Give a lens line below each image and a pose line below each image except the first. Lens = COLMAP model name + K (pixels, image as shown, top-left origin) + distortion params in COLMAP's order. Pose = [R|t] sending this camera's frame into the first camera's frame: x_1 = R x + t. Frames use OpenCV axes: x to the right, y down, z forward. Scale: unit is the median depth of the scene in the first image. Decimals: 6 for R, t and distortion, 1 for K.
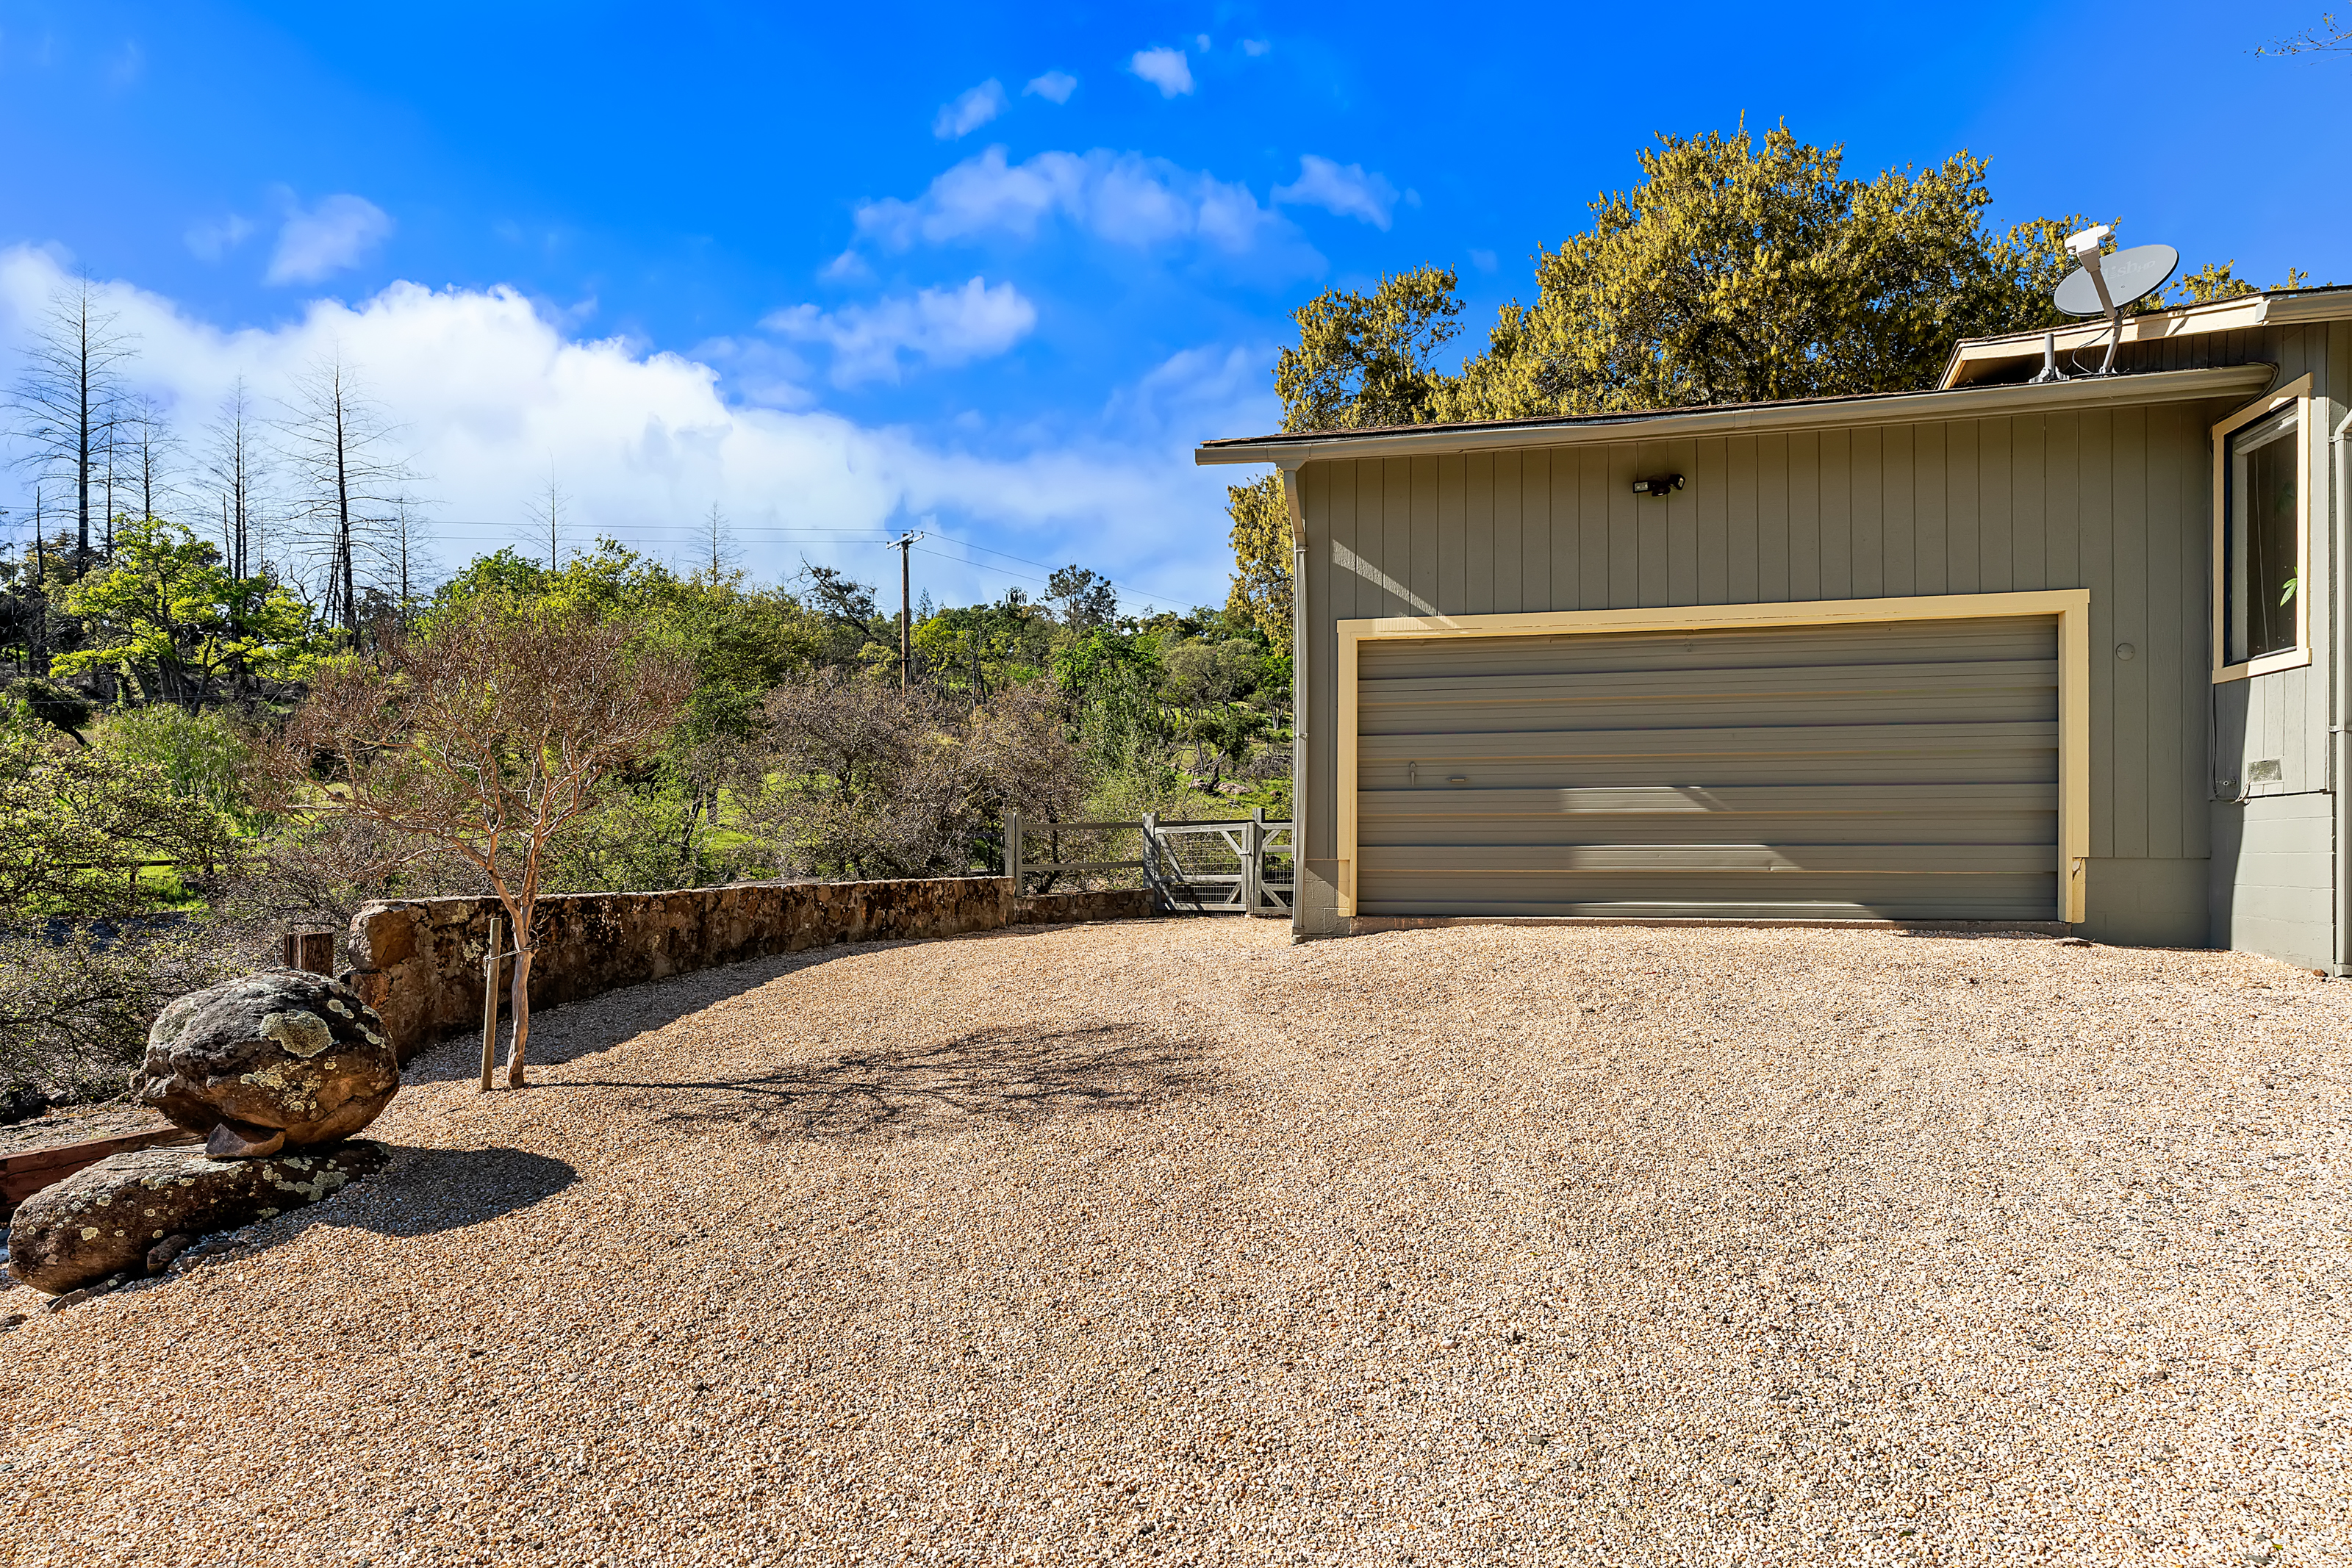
lens RADIAL K [[1316.7, 0, 1176.9], [0, 1316.7, 859.8], [0, 0, 1]] dist [-0.001942, -0.000774]
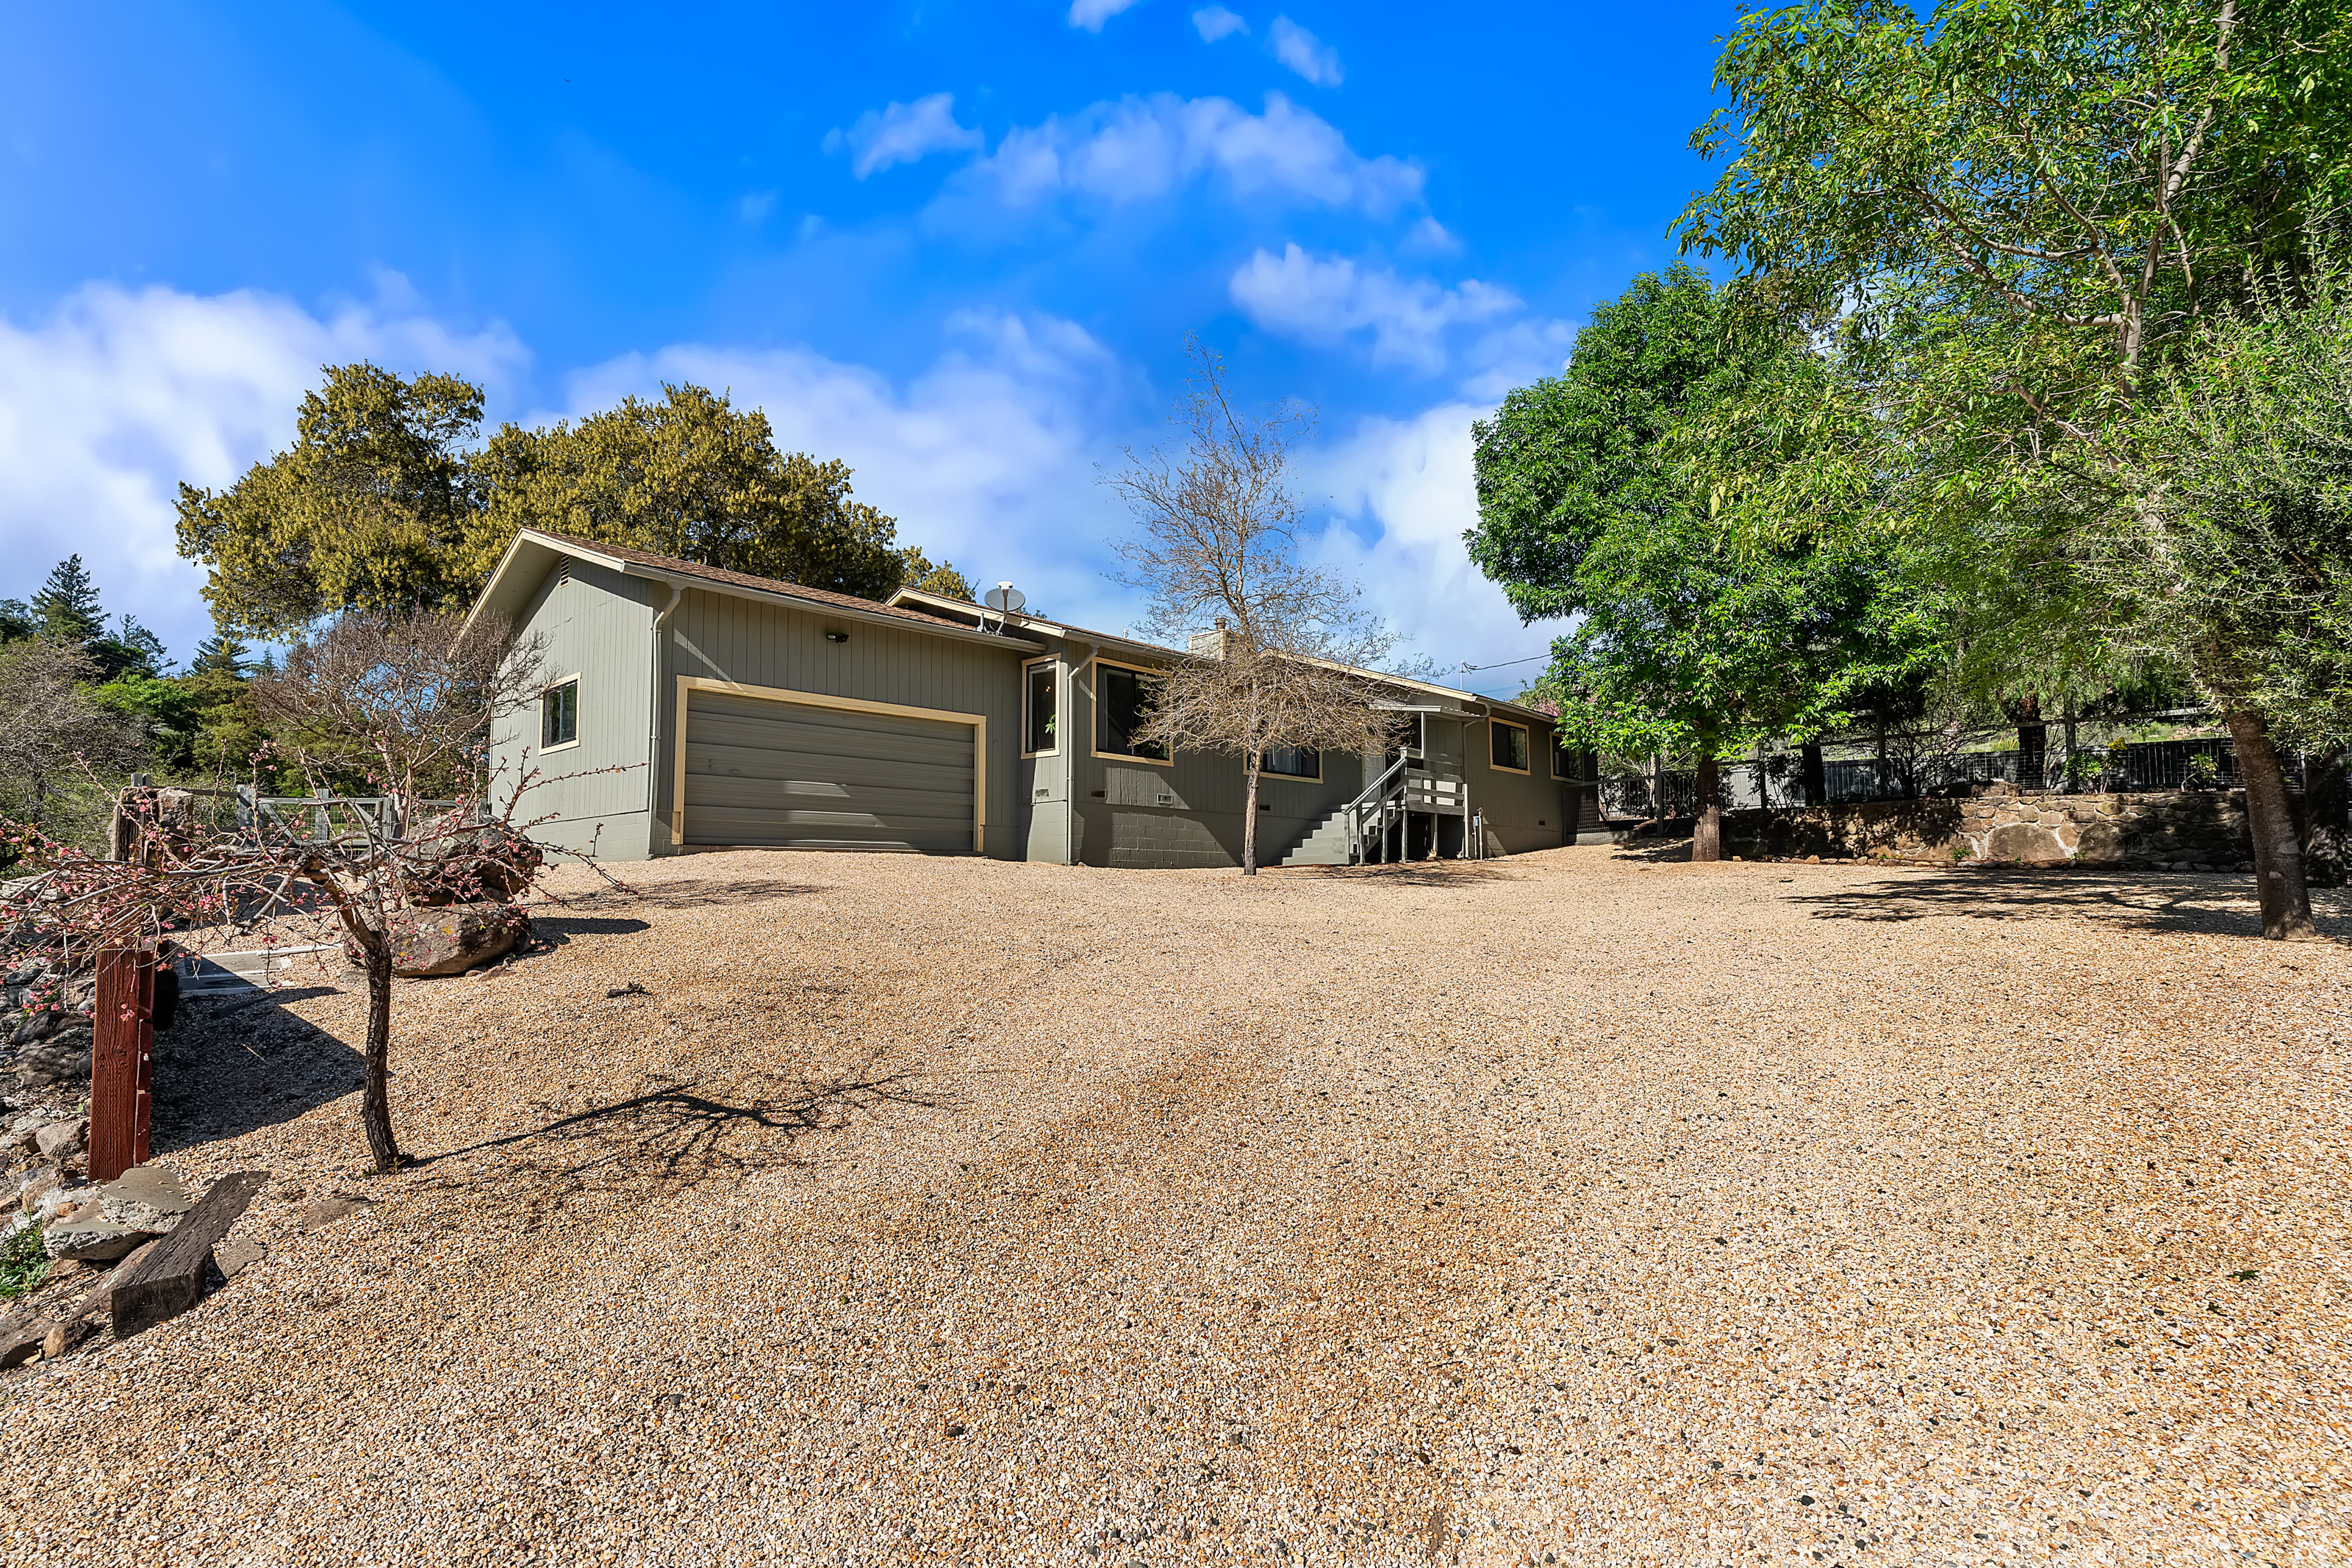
lens RADIAL K [[1065.9, 0, 1170.1], [0, 1065.9, 772.1], [0, 0, 1]] dist [-0.000076, 0.000338]
pose [[0.509291, 0.083745, 0.856510, -0.812602], [-0.003912, 0.995469, -0.095005, 0.085217], [-0.860585, 0.045035, 0.507312, -0.298239]]
